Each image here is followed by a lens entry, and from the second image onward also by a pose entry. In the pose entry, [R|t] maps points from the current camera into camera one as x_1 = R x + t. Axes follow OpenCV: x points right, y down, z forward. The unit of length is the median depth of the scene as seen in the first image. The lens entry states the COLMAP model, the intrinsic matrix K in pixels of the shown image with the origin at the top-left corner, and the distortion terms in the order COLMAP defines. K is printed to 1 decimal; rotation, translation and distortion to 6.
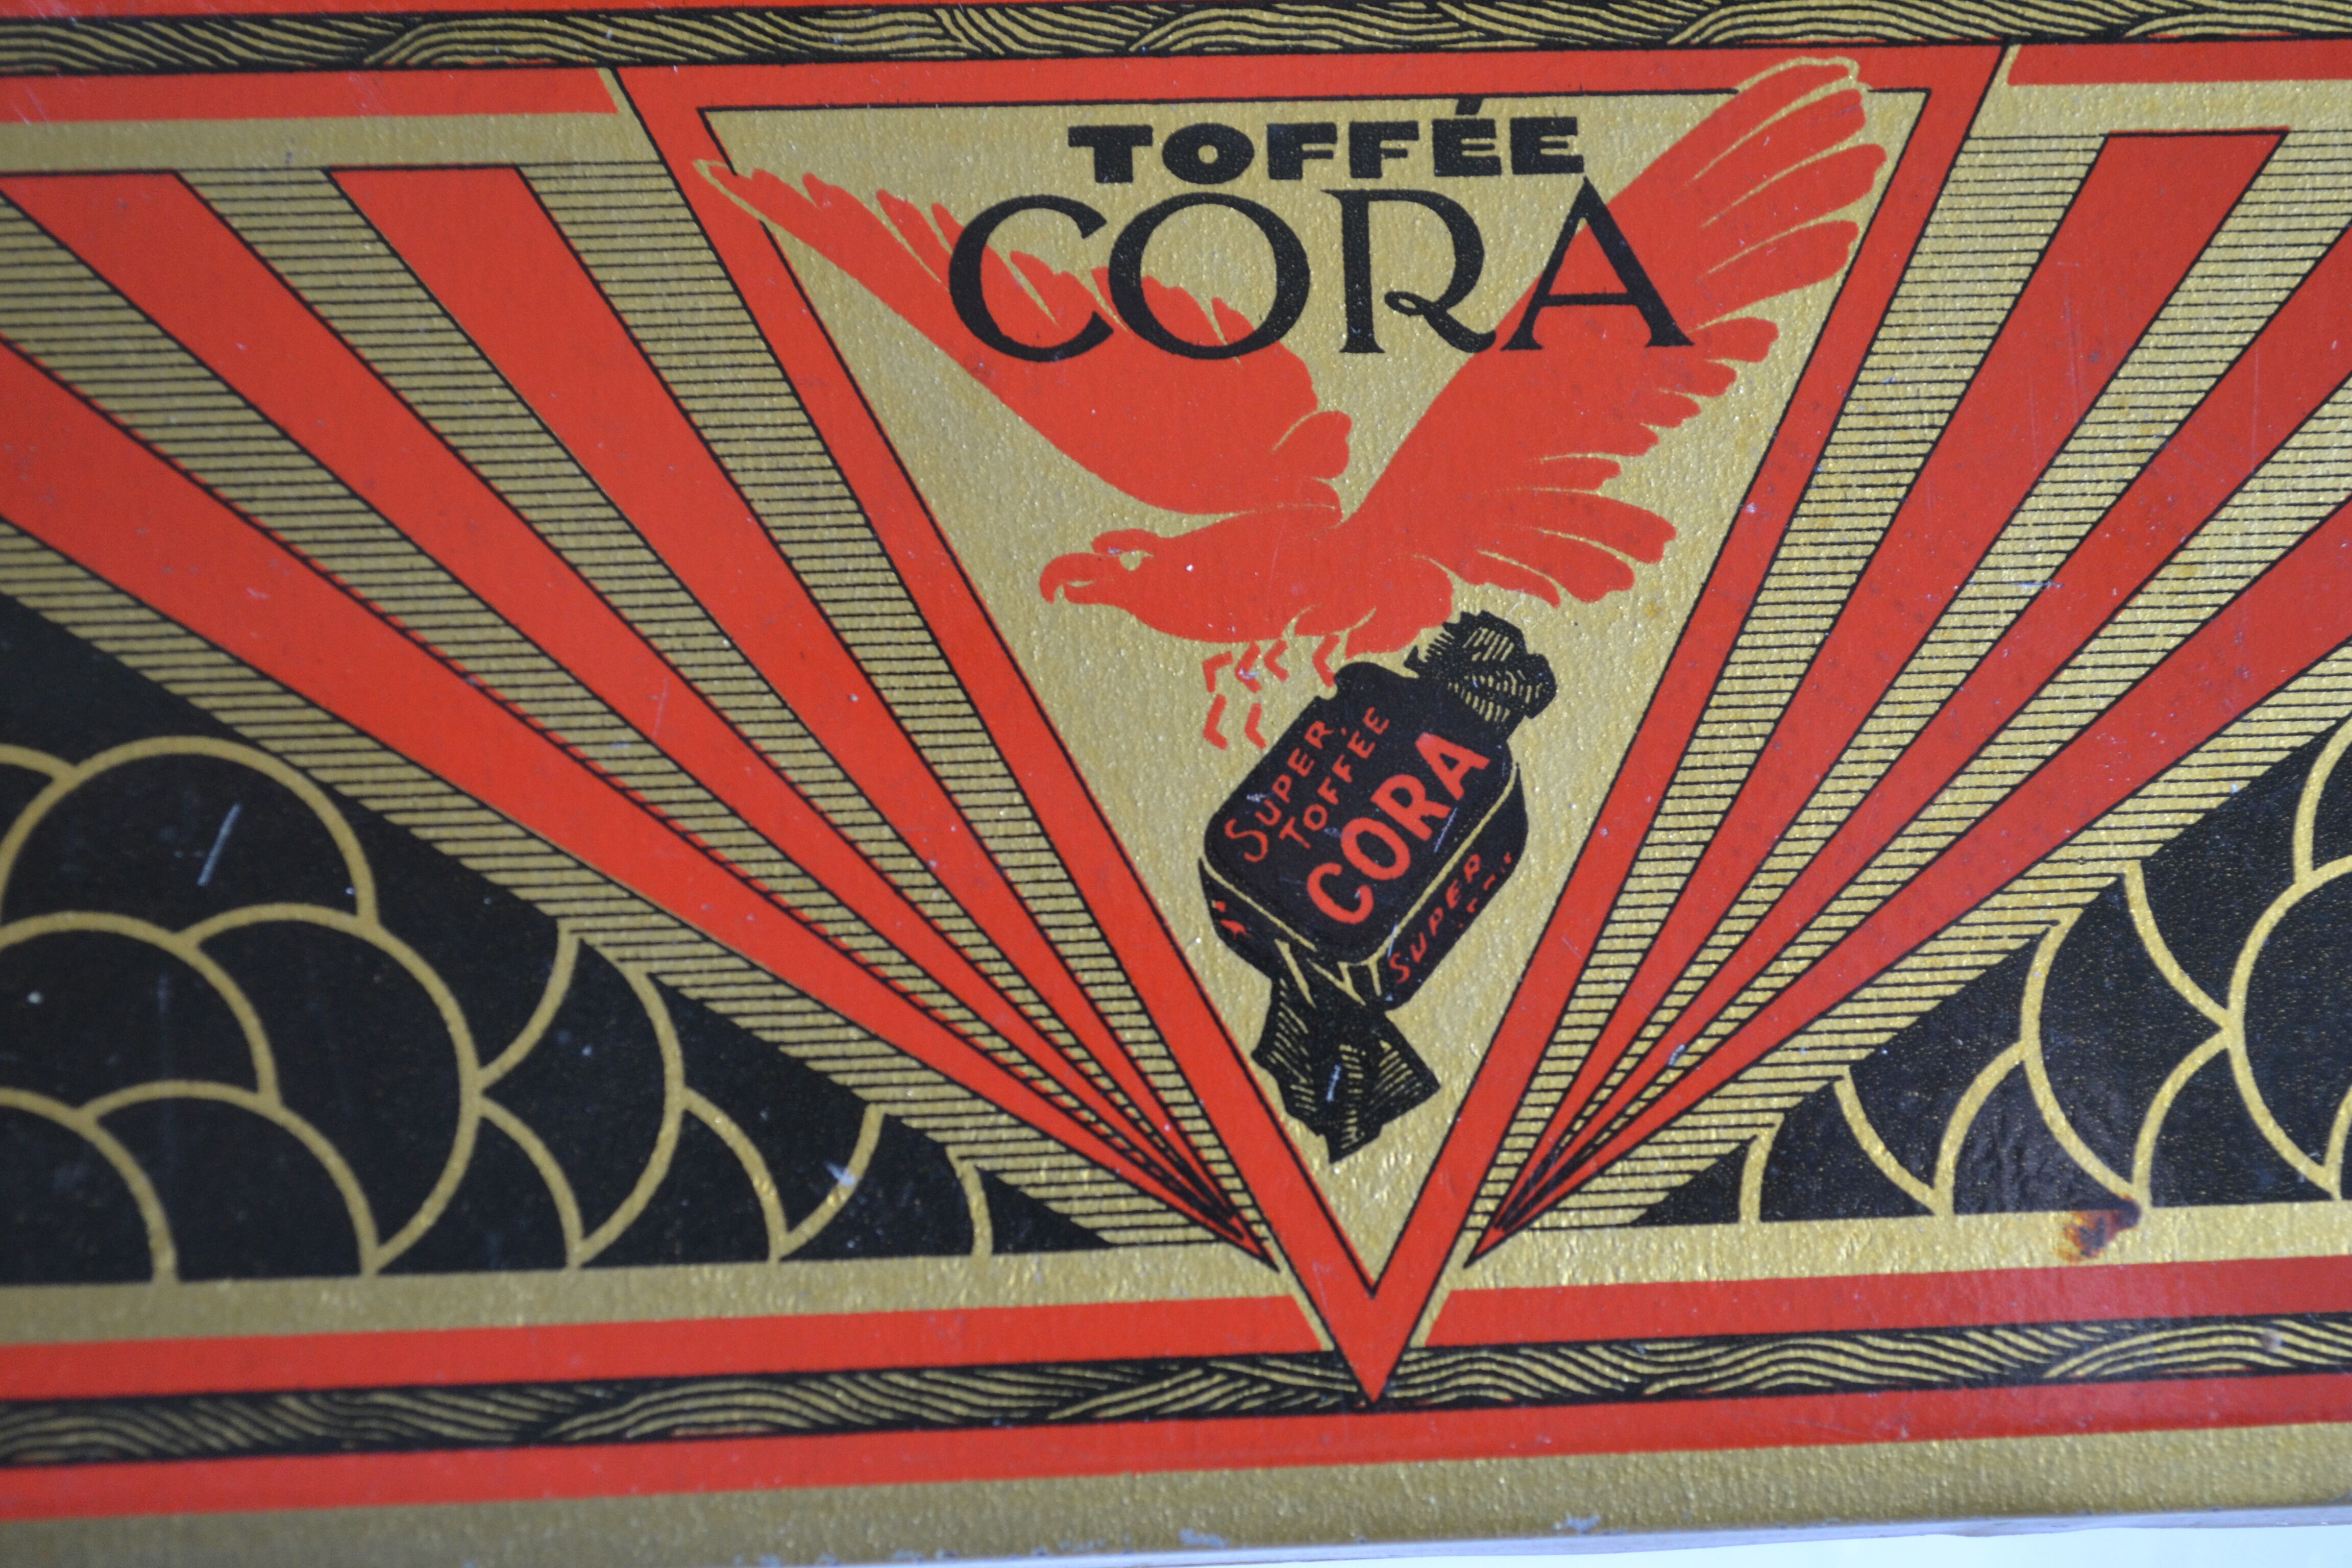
lens RADIAL K [[3928.8, 0, 1176.0], [0, 3928.8, 784.0], [0, 0, 1]] dist [-0.004544, 0.027587]
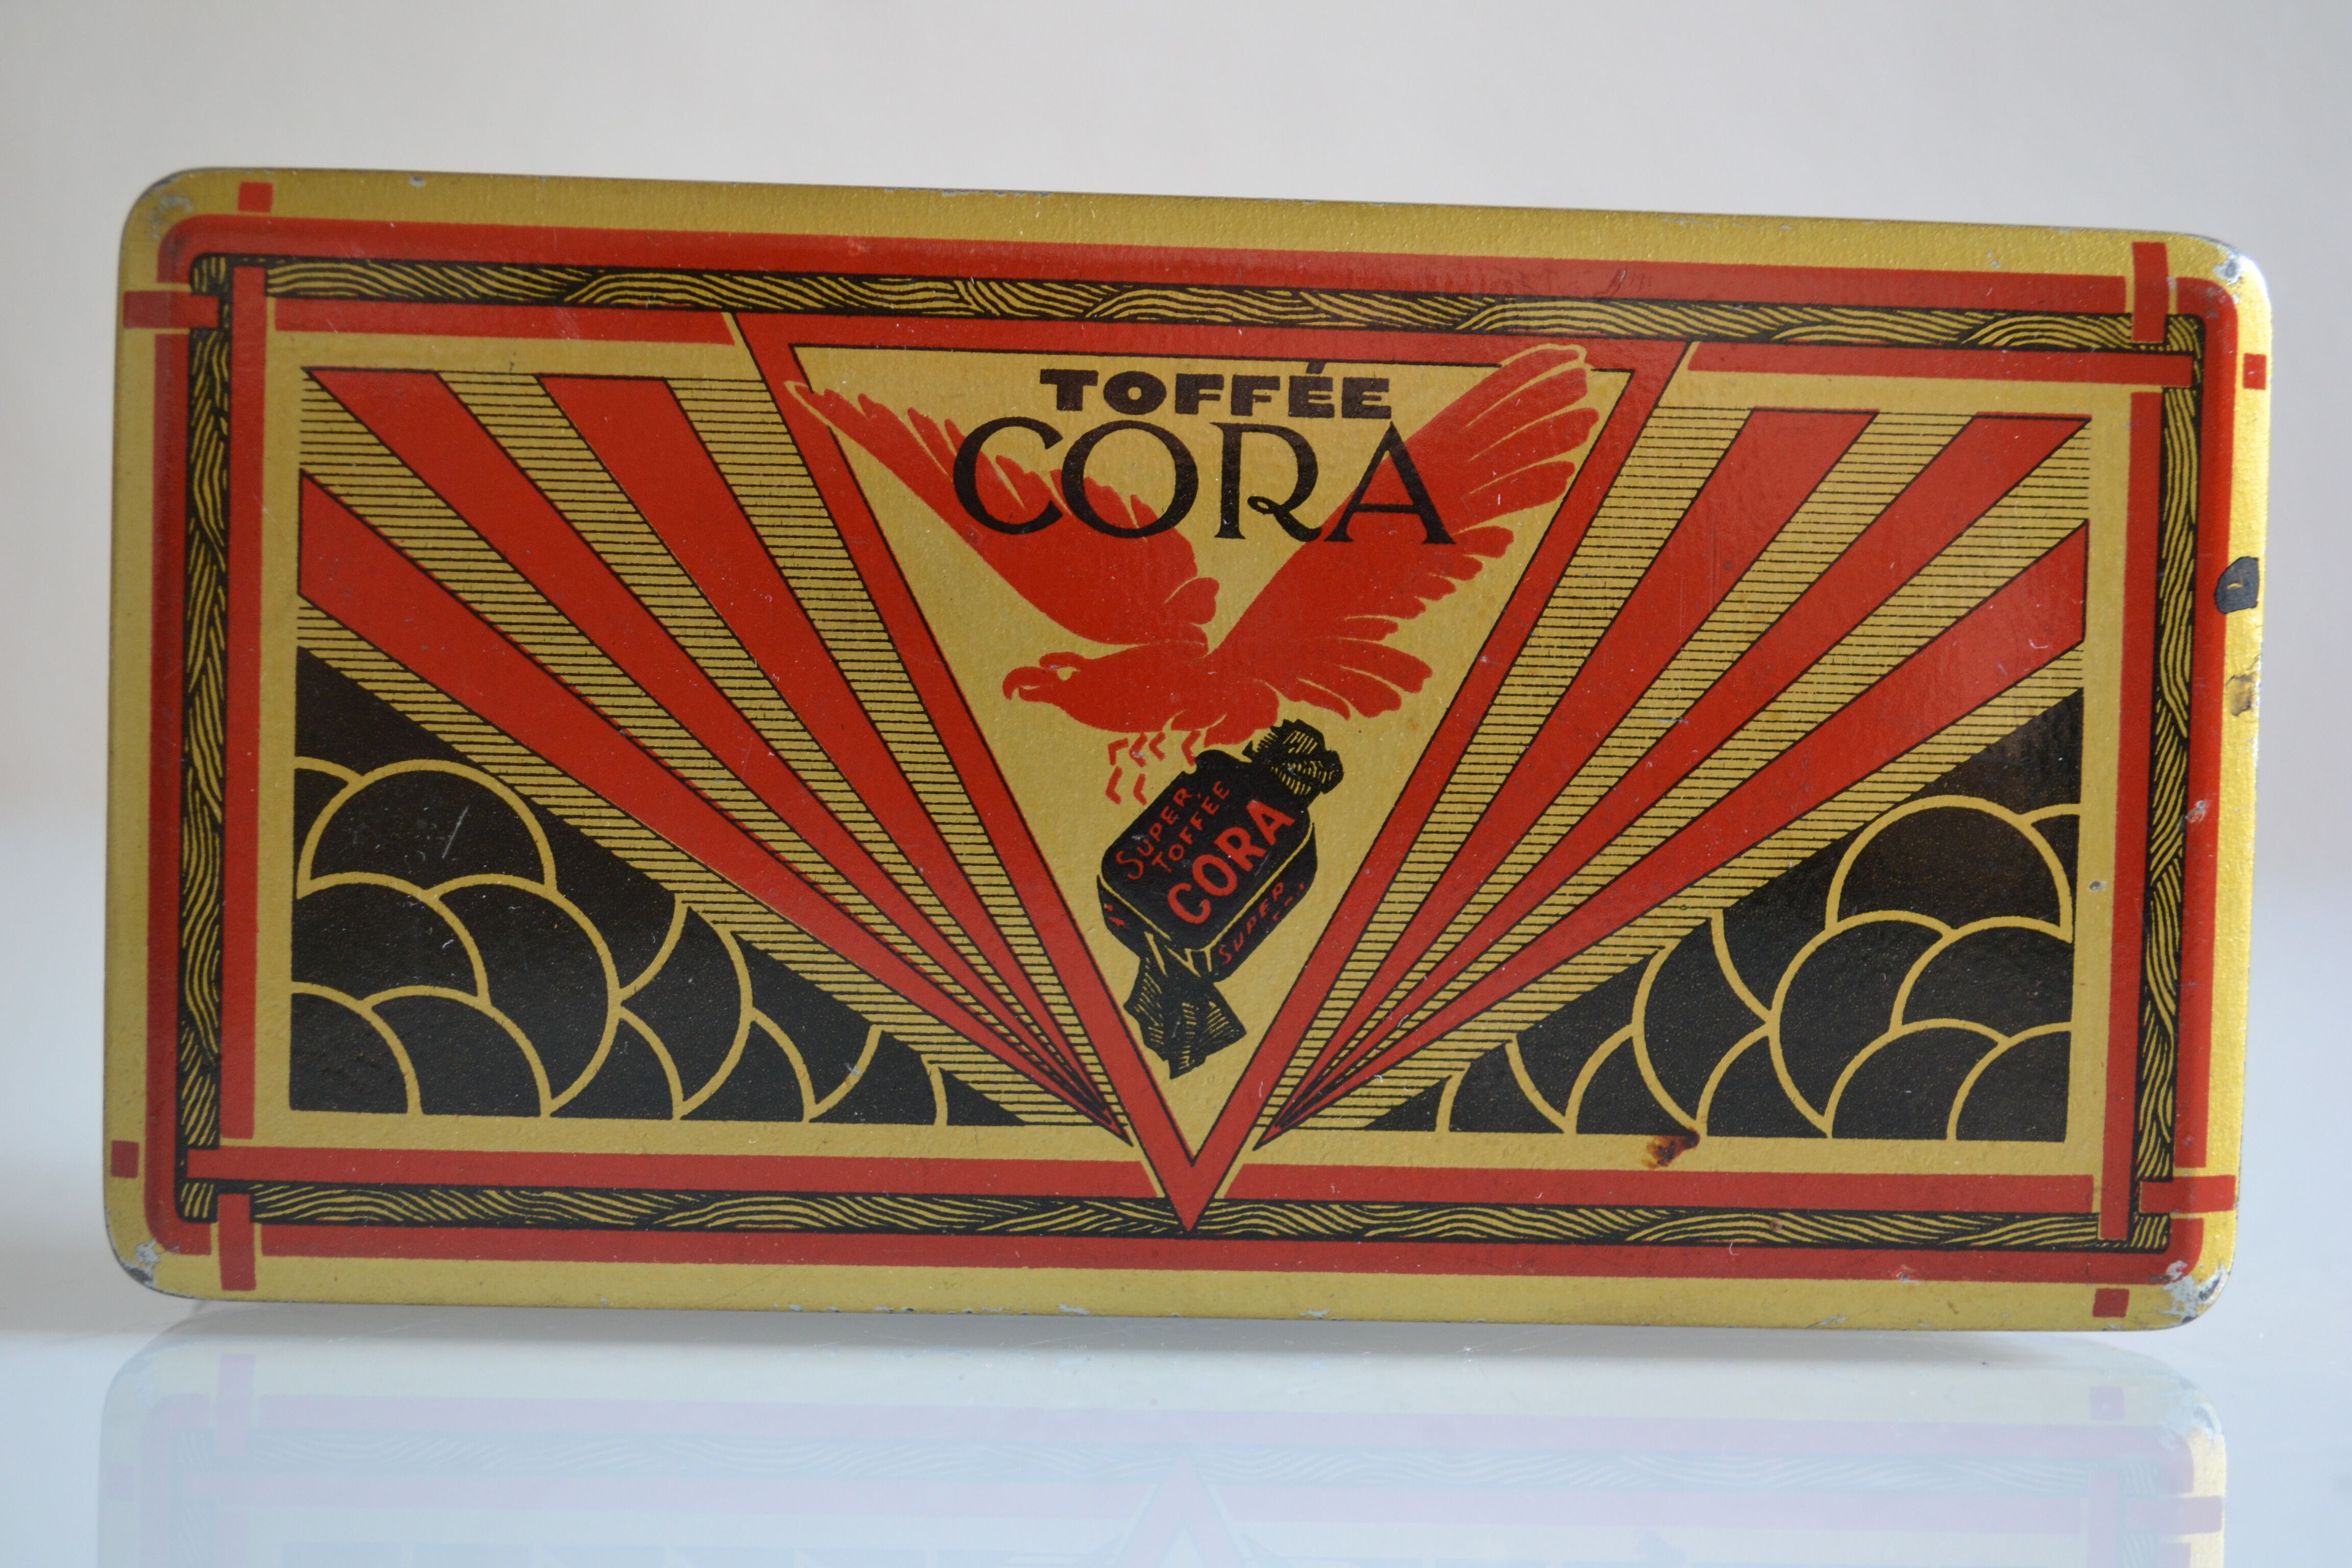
lens RADIAL K [[3494.5, 0, 1176.0], [0, 3494.5, 784.0], [0, 0, 1]] dist [-0.028147, 0.061235]
pose [[0.997906, 0.063923, -0.009905, 0.046870], [-0.061093, 0.981690, 0.180420, -0.259175], [0.021257, -0.179437, 0.983540, -0.316203]]
